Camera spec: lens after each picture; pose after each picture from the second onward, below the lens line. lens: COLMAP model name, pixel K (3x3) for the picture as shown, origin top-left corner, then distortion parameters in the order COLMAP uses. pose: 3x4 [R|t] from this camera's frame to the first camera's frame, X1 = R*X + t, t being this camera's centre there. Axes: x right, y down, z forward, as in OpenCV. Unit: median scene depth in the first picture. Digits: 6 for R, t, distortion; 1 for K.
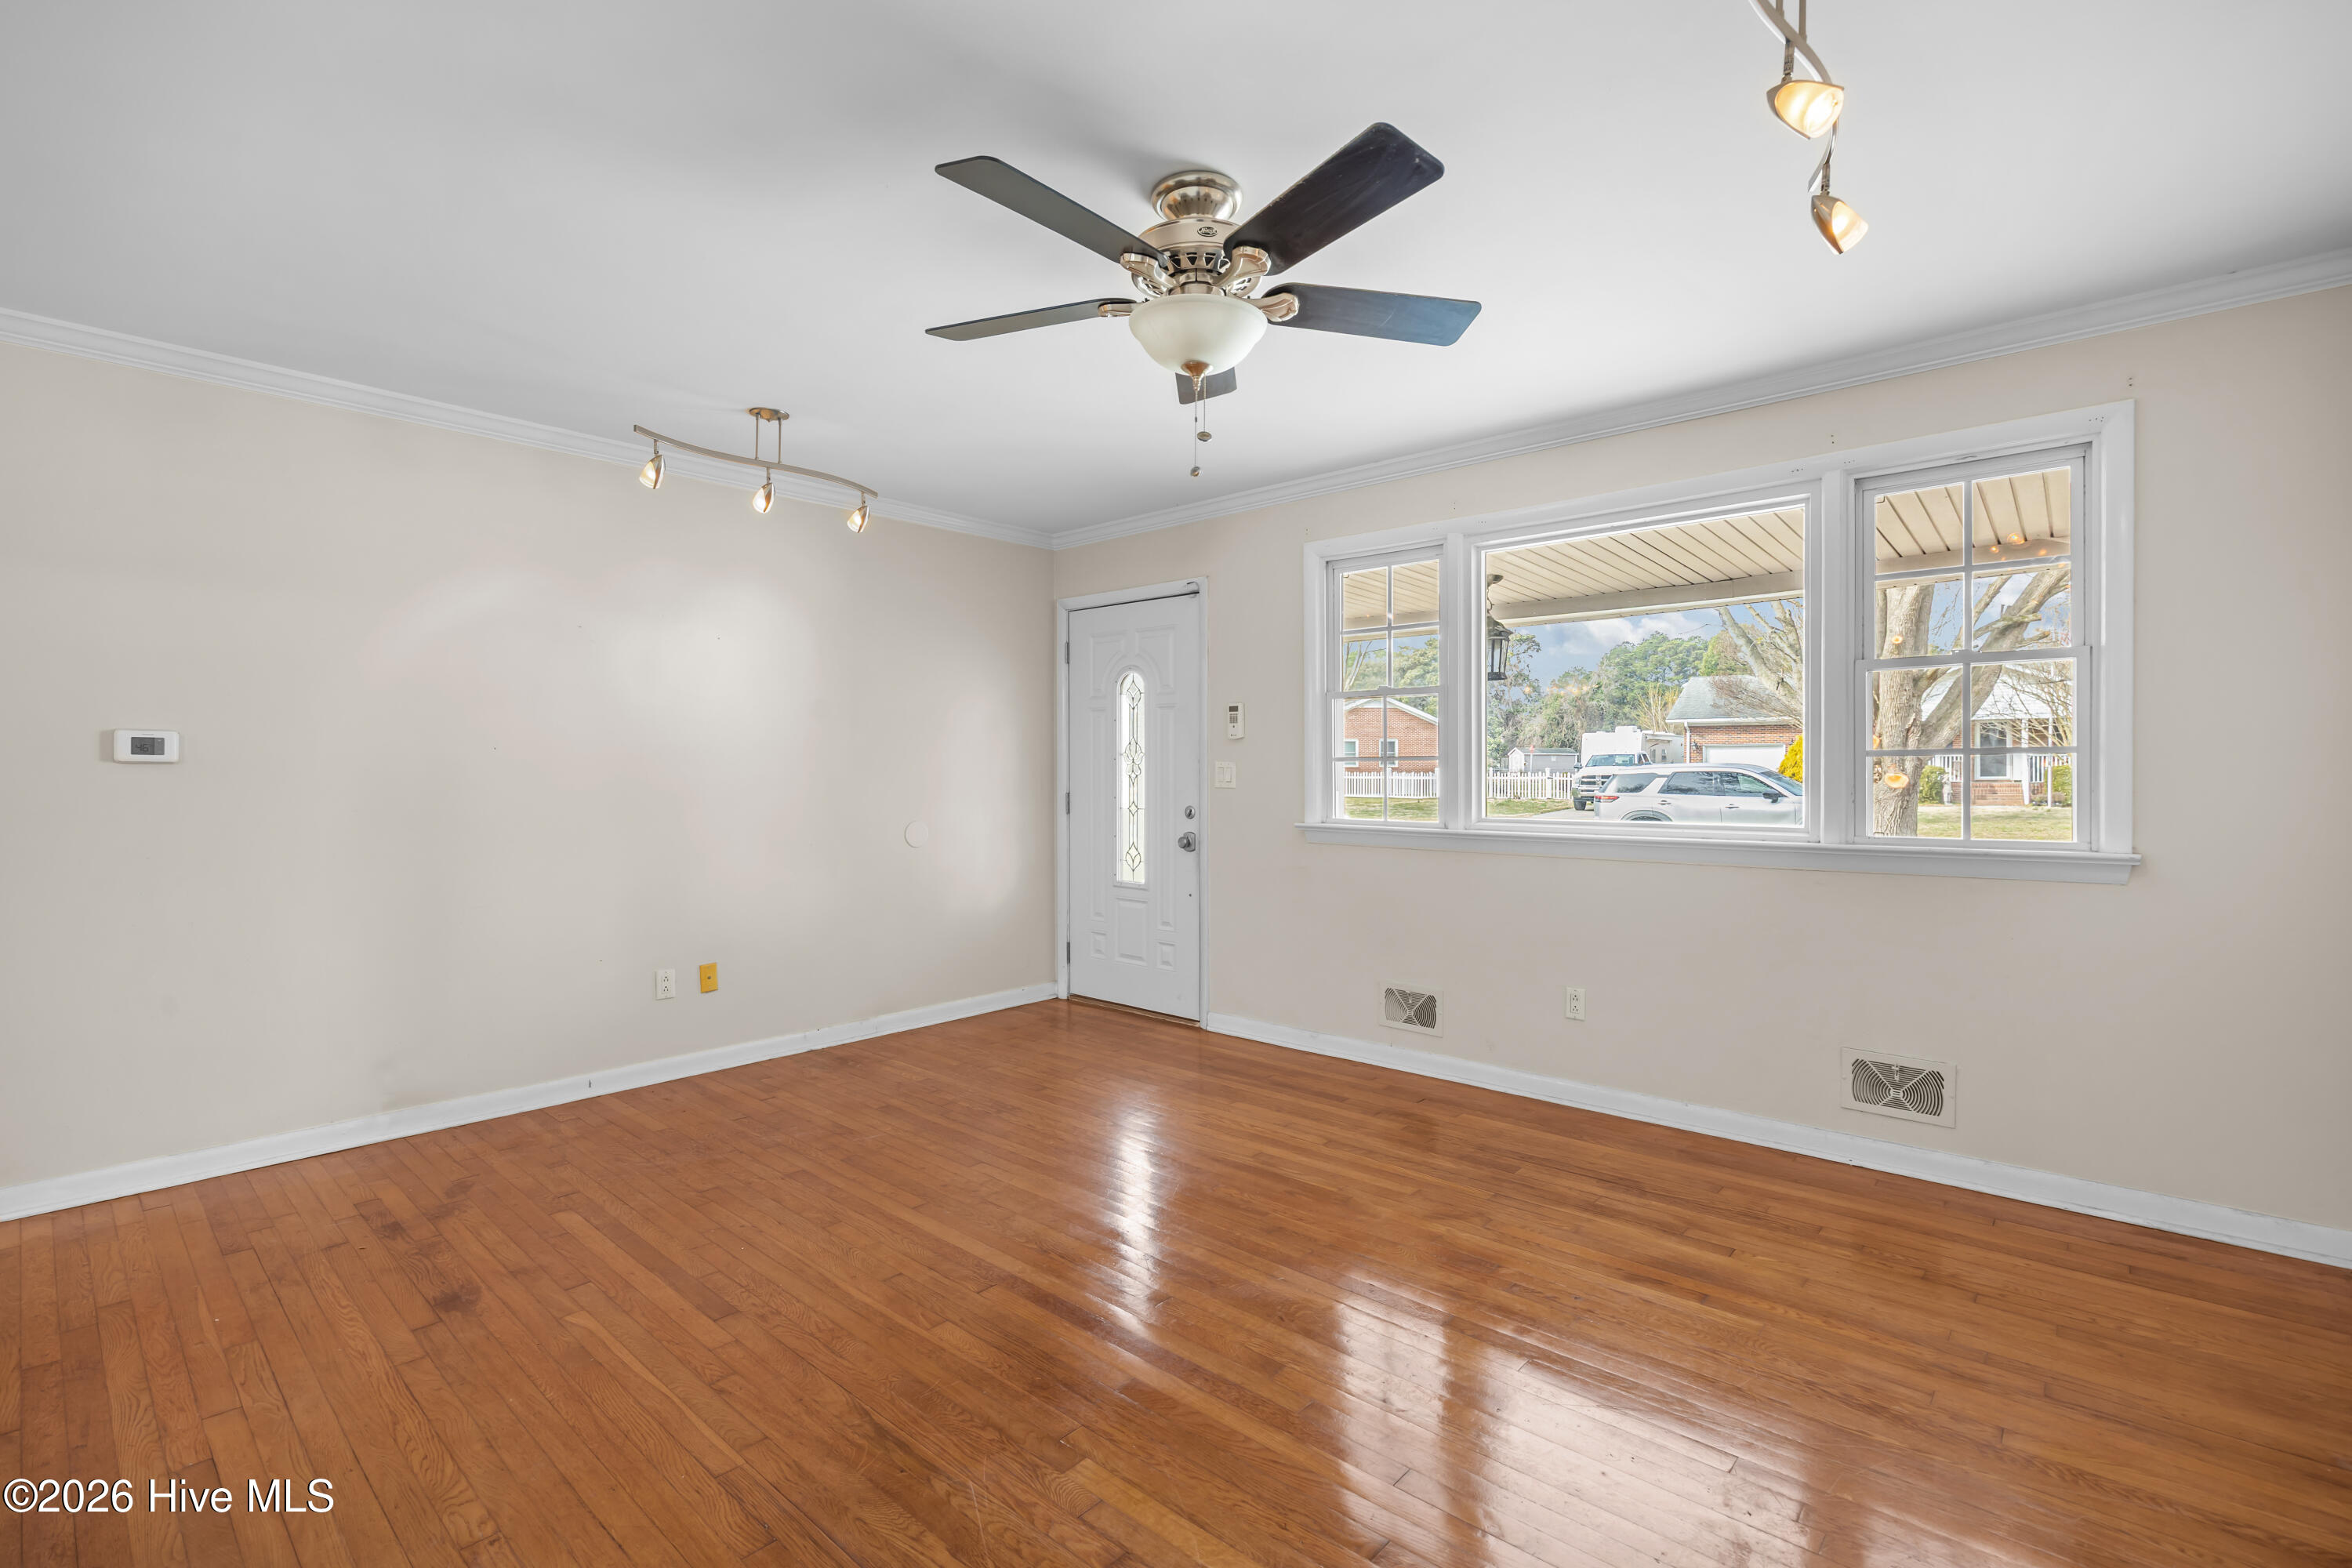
lens RADIAL K [[1053.1, 0, 1183.5], [0, 1053.1, 771.0], [0, 0, 1]] dist [0.000034, 0.000199]
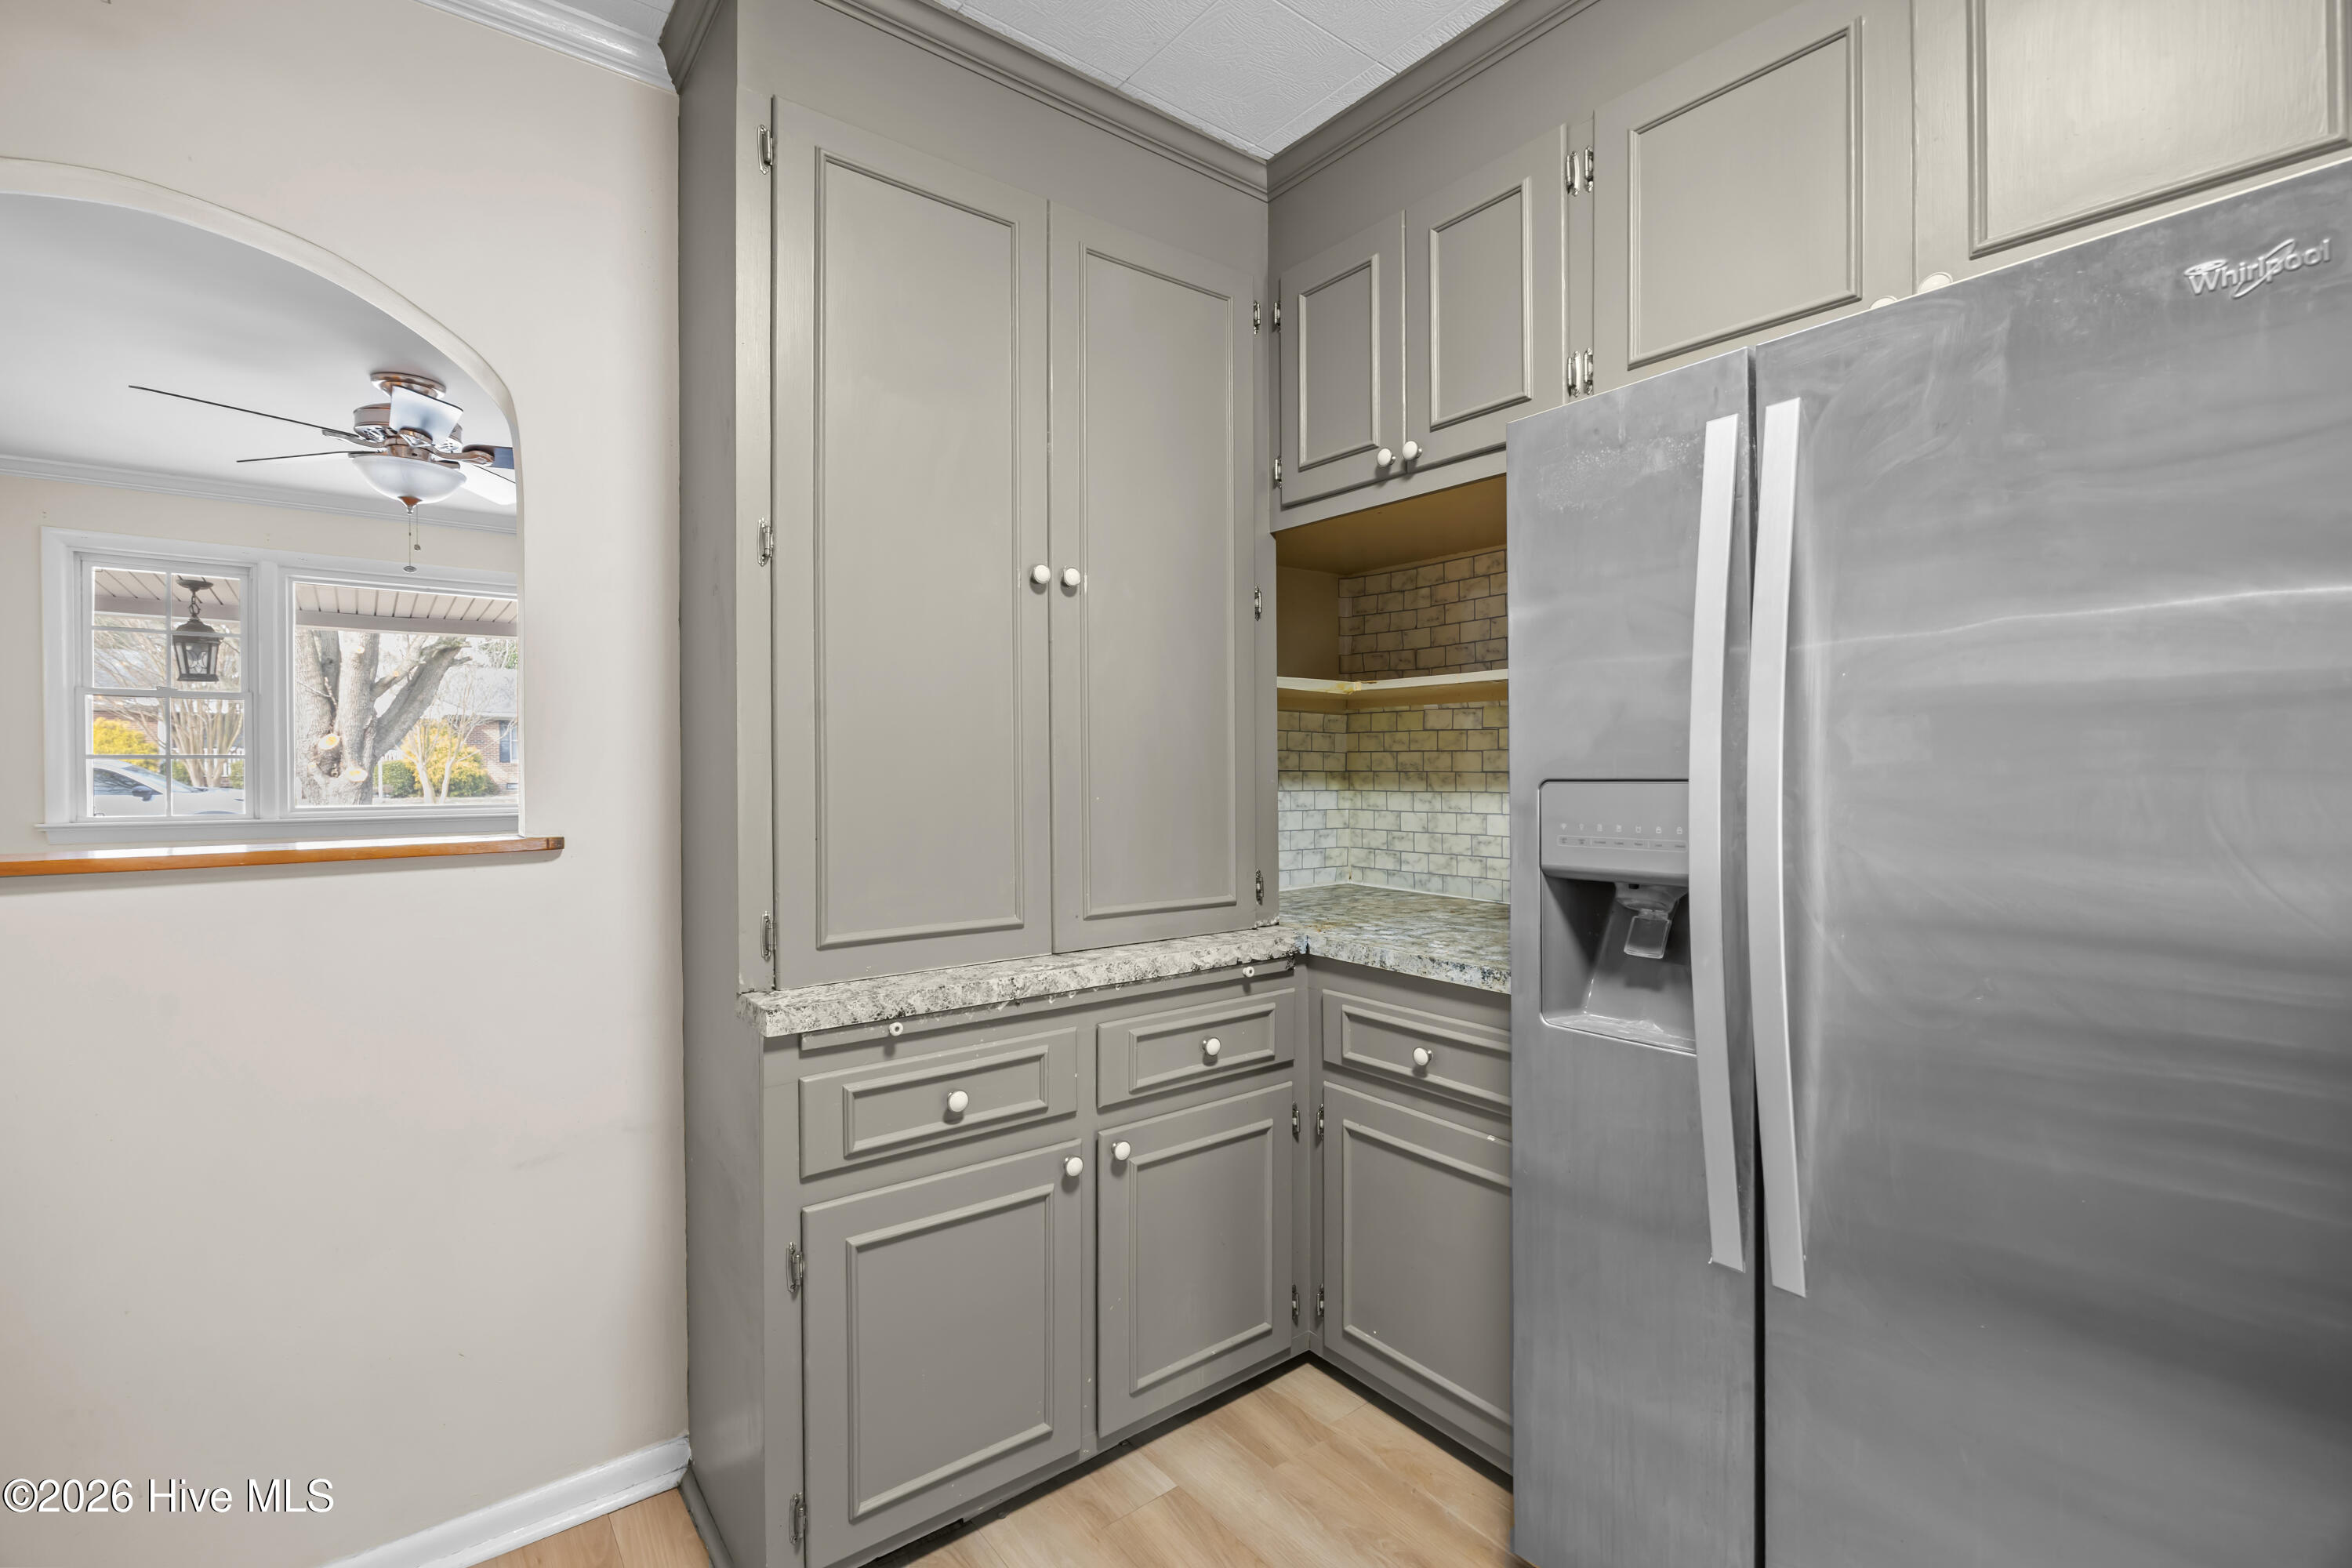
lens RADIAL K [[1029.9, 0, 1190.1], [0, 1029.9, 772.0], [0, 0, 1]] dist [-0.014963, 0.000634]
pose [[0.178583, -0.006109, 0.983906, -0.592216], [-0.000527, 0.999980, 0.006305, -0.003055], [-0.983925, -0.001644, 0.178576, -0.171465]]
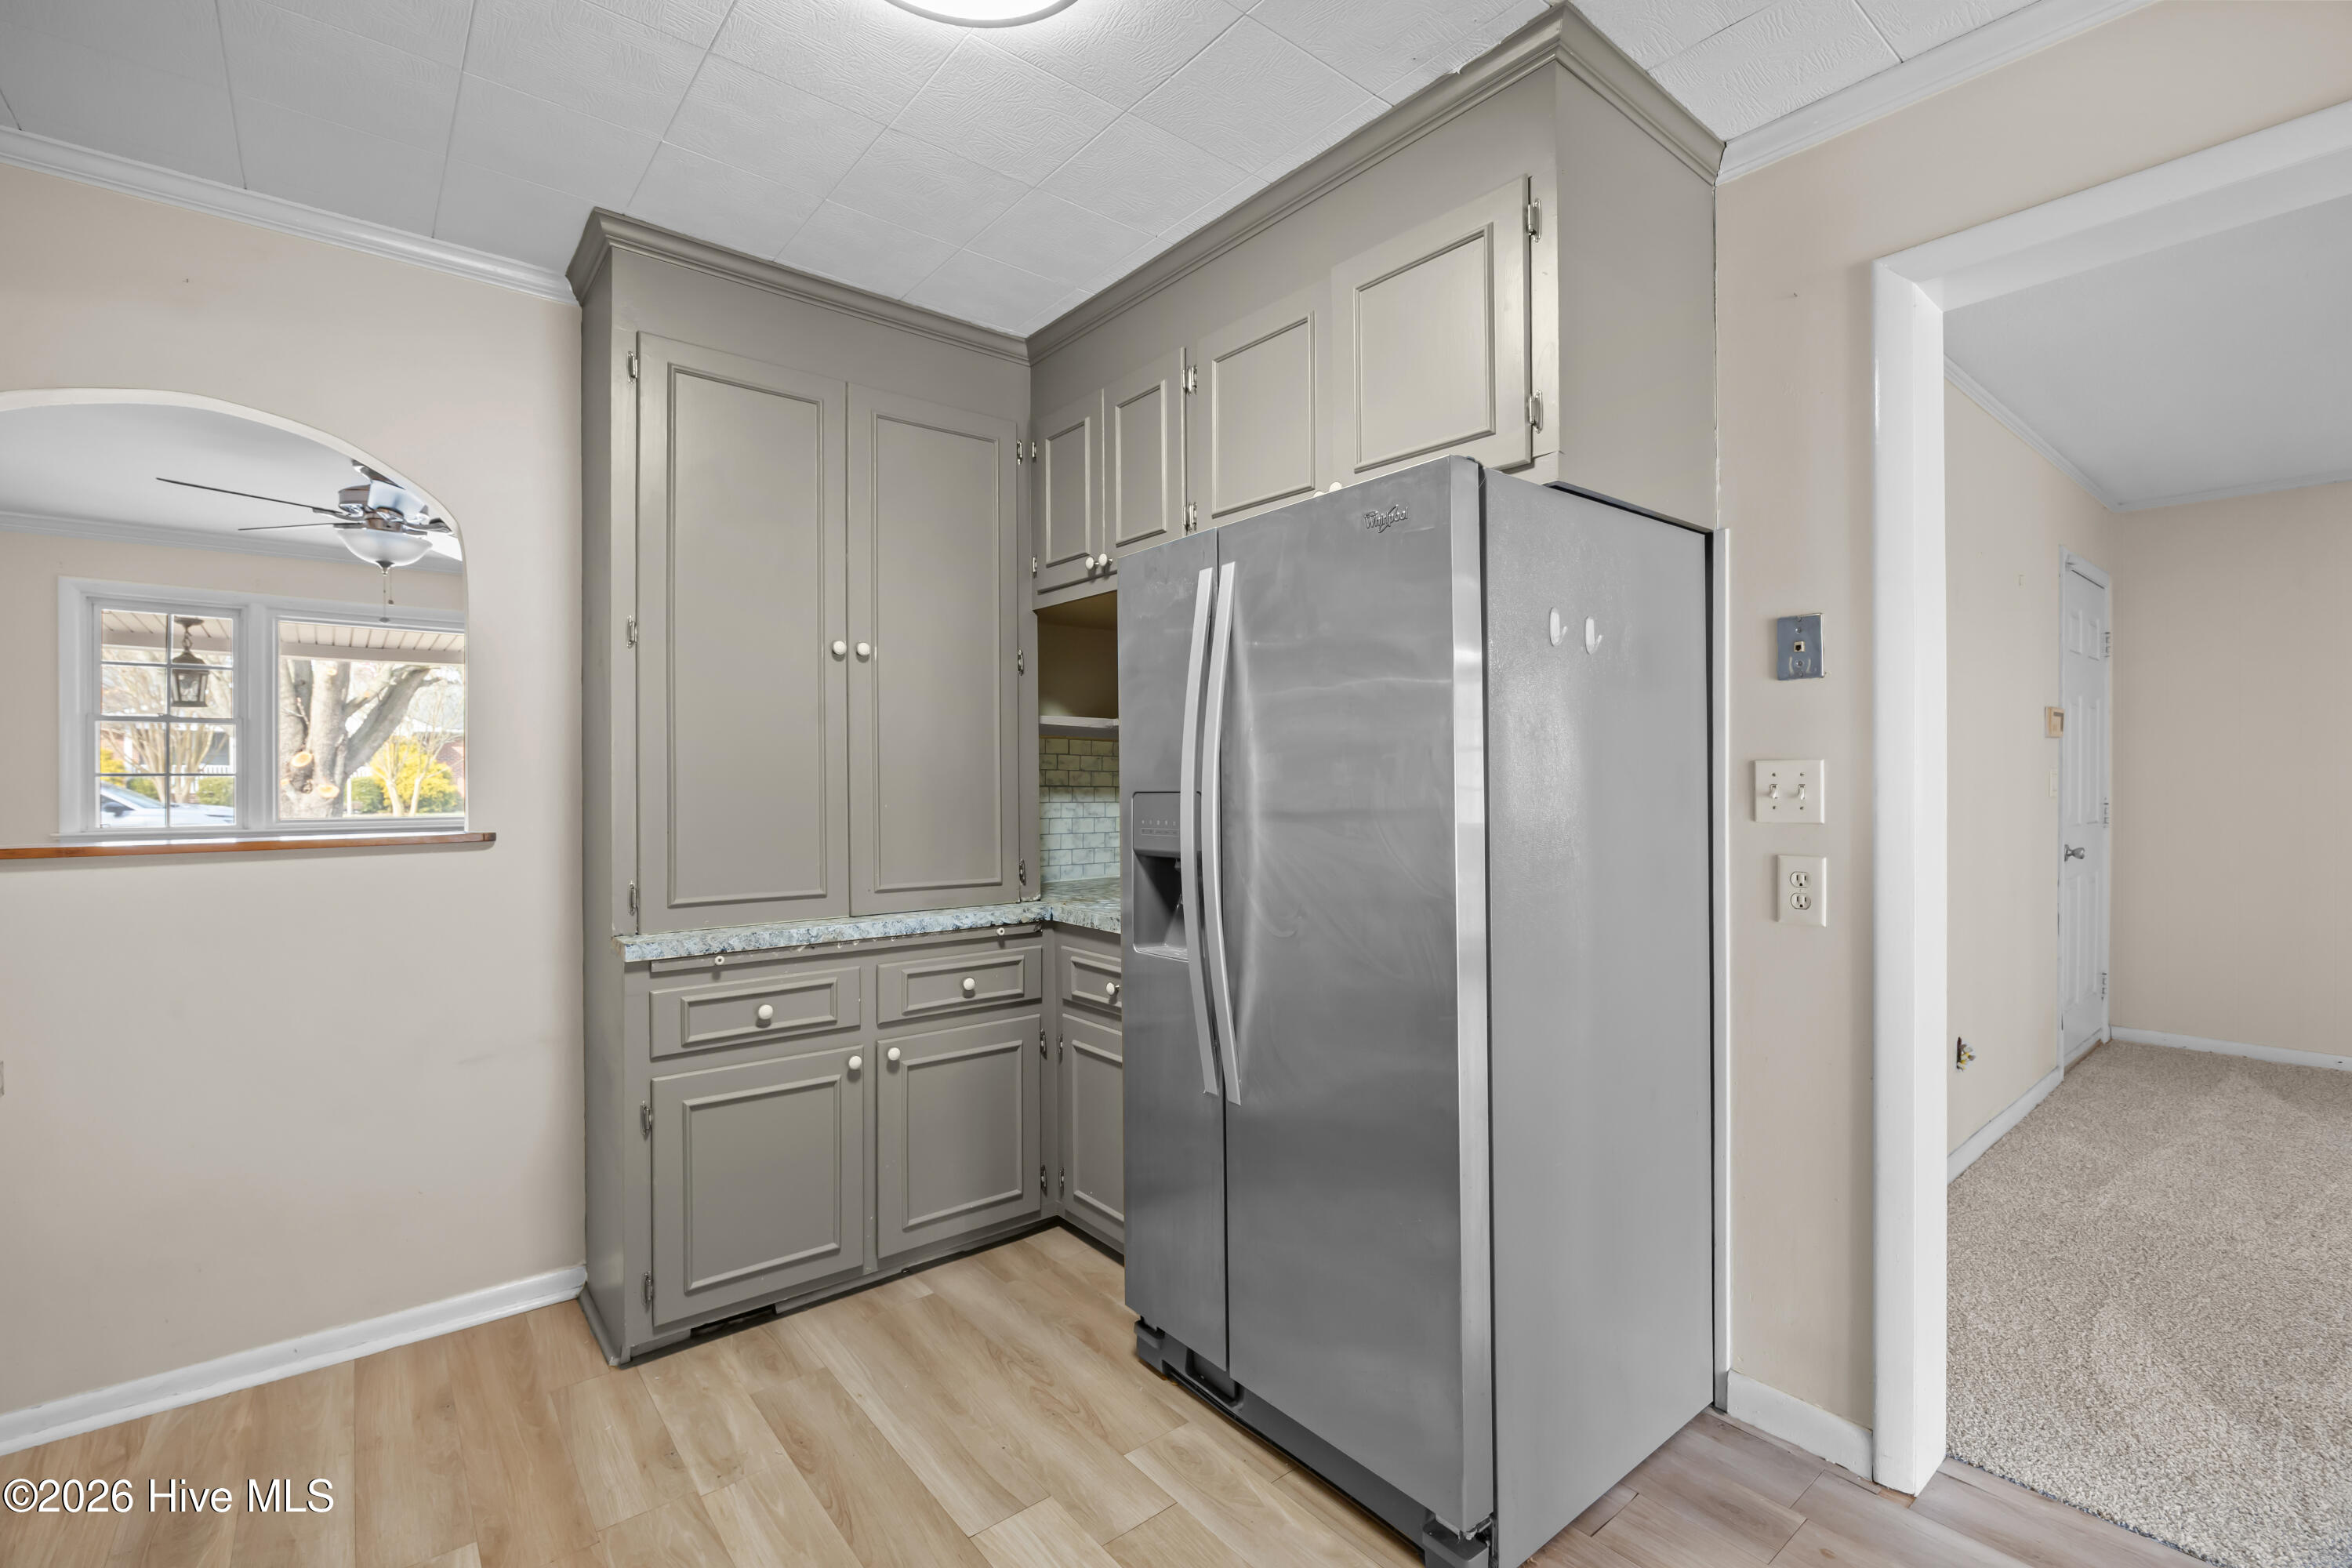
lens RADIAL K [[1020.7, 0, 1187.9], [0, 1020.7, 779.6], [0, 0, 1]] dist [-0.011065, -0.000056]
pose [[0.157477, 0.002218, 0.987520, -0.727405], [-0.000195, 0.999998, -0.002215, -0.003501], [-0.987523, 0.000156, 0.157477, -0.315137]]
